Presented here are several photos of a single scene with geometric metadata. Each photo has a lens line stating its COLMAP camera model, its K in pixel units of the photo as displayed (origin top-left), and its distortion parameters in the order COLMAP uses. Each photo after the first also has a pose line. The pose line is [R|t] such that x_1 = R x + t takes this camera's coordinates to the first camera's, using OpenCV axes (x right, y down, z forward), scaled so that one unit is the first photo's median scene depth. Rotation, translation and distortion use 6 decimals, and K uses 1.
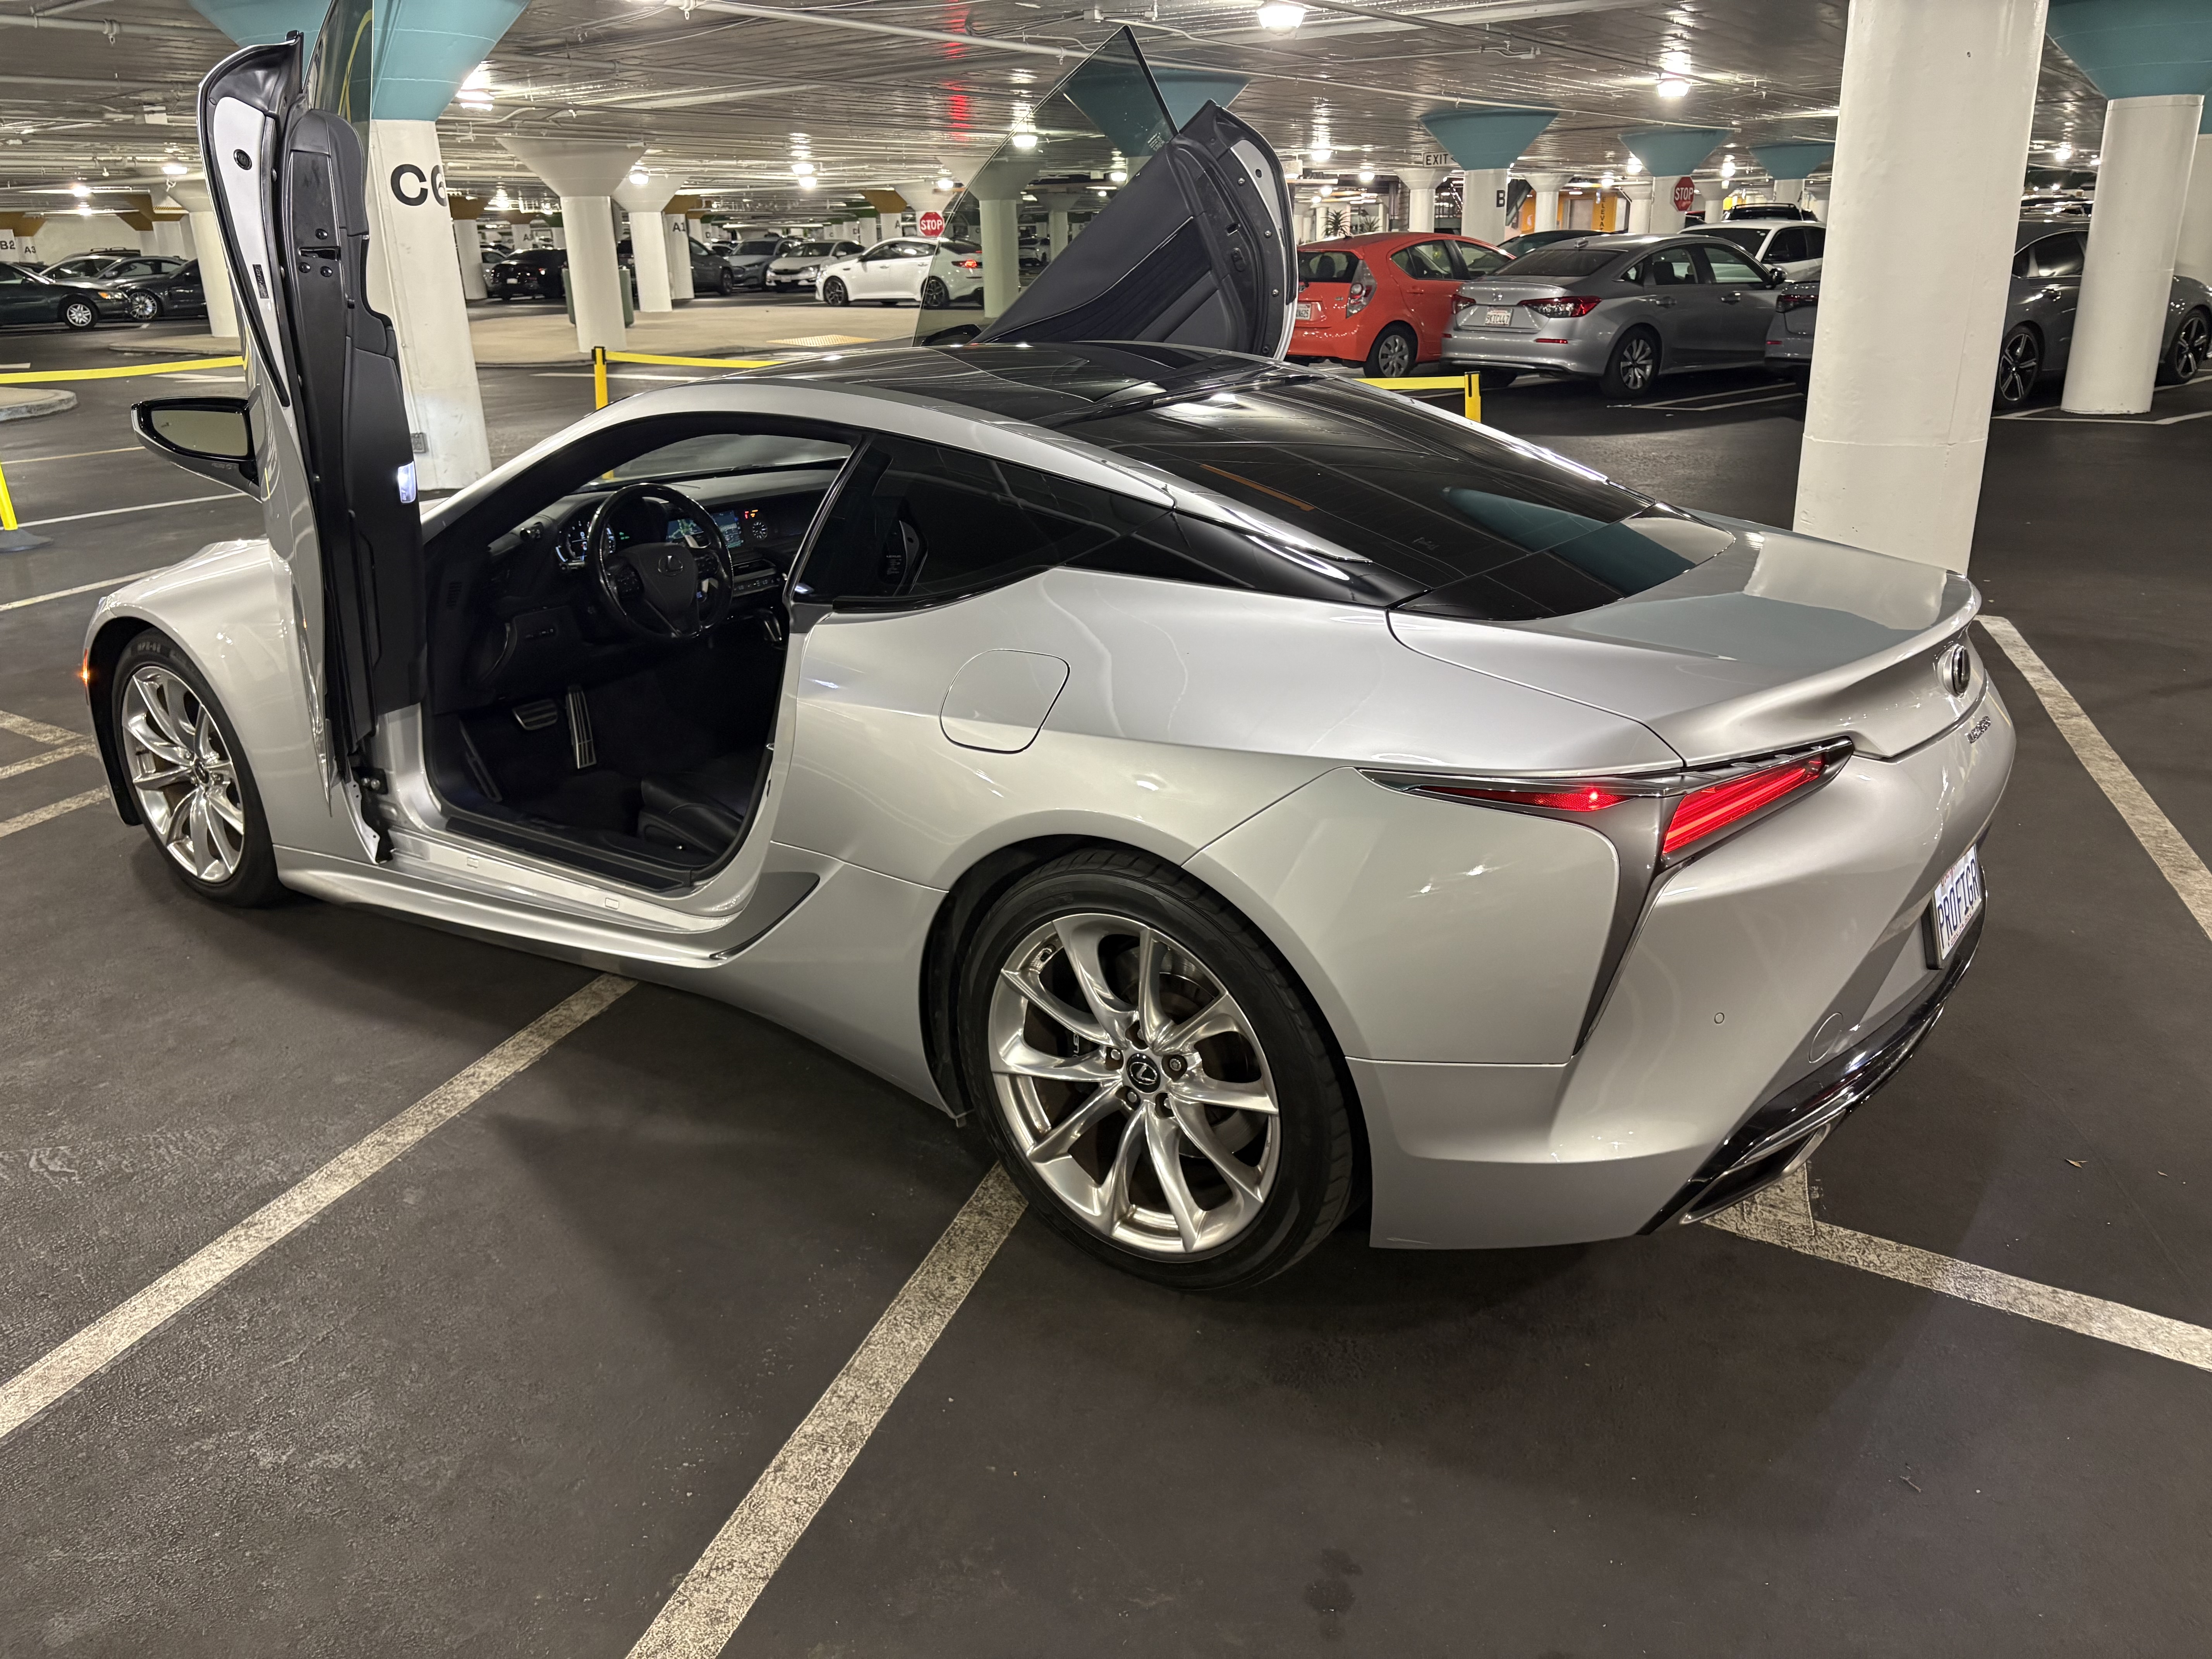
lens RADIAL K [[1679.7, 0, 1111.8], [0, 1679.7, 832.9], [0, 0, 1]] dist [0.038818, -0.037969]
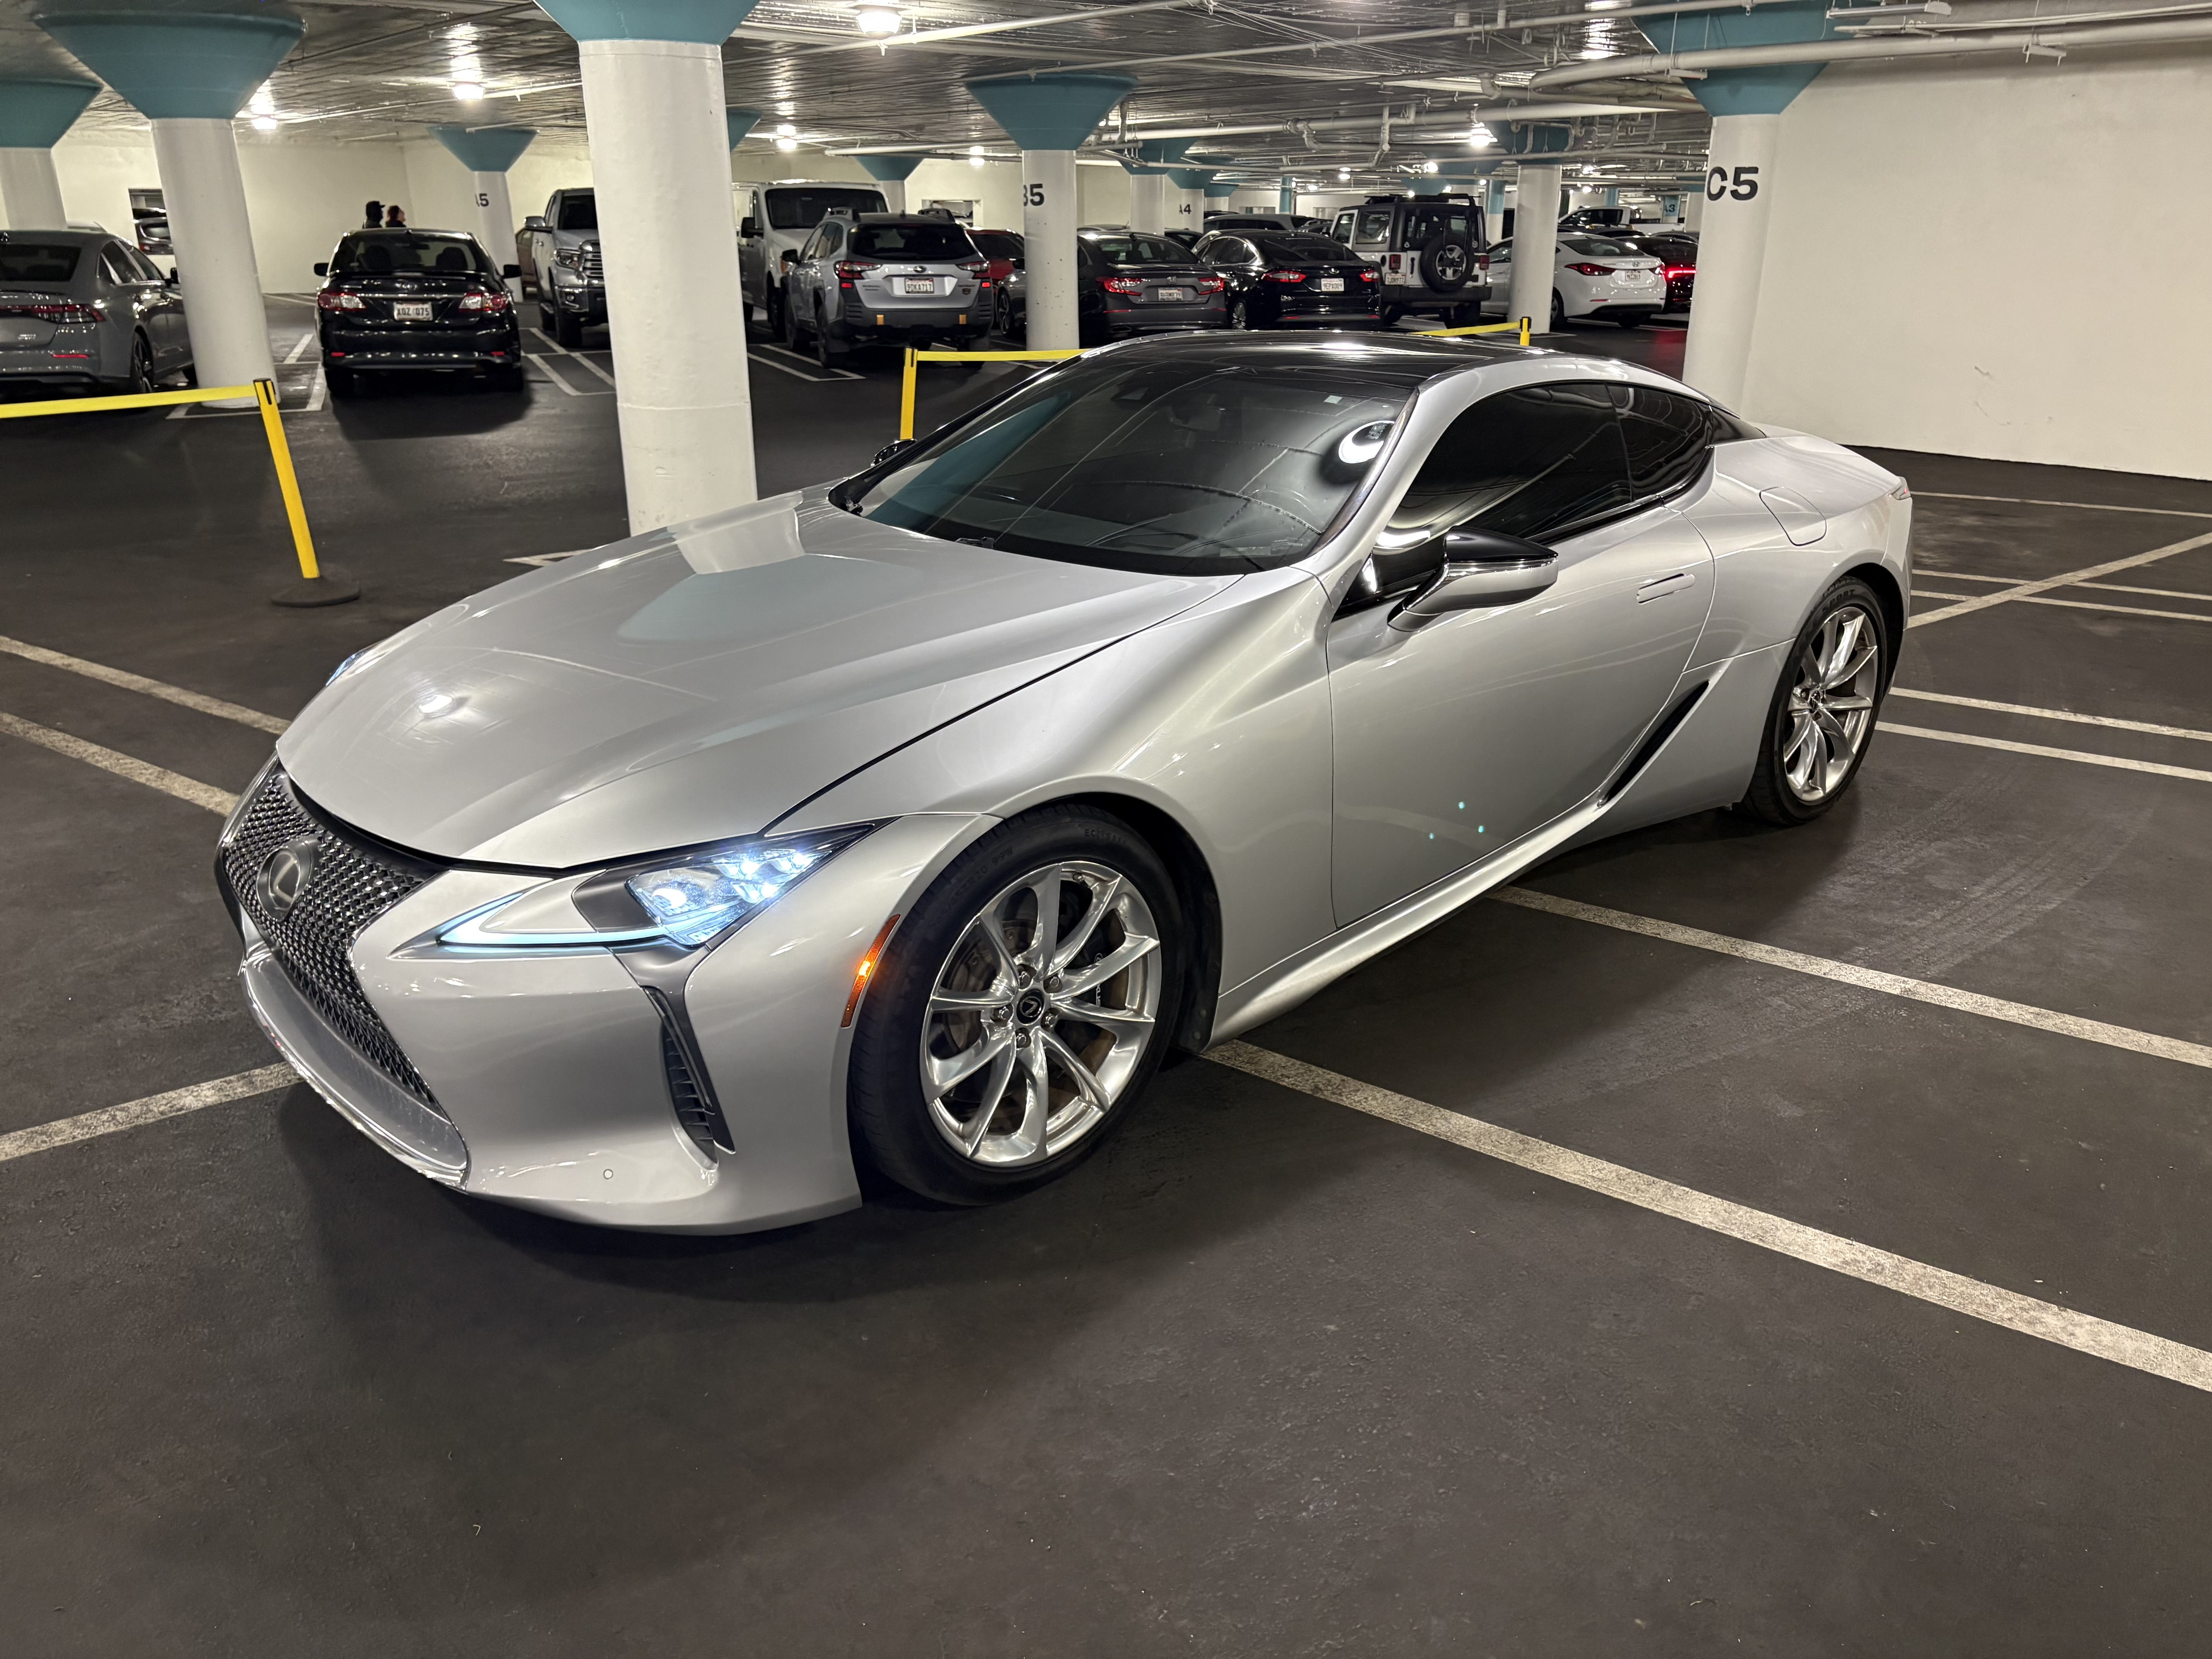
lens RADIAL K [[1679.7, 0, 1117.3], [0, 1679.7, 838.8], [0, 0, 1]] dist [0.038818, -0.037969]
pose [[0.295165, -0.308834, 0.904157, -0.422297], [0.310710, 0.925909, 0.214832, -0.060372], [-0.903514, 0.217519, 0.369253, 0.180467]]
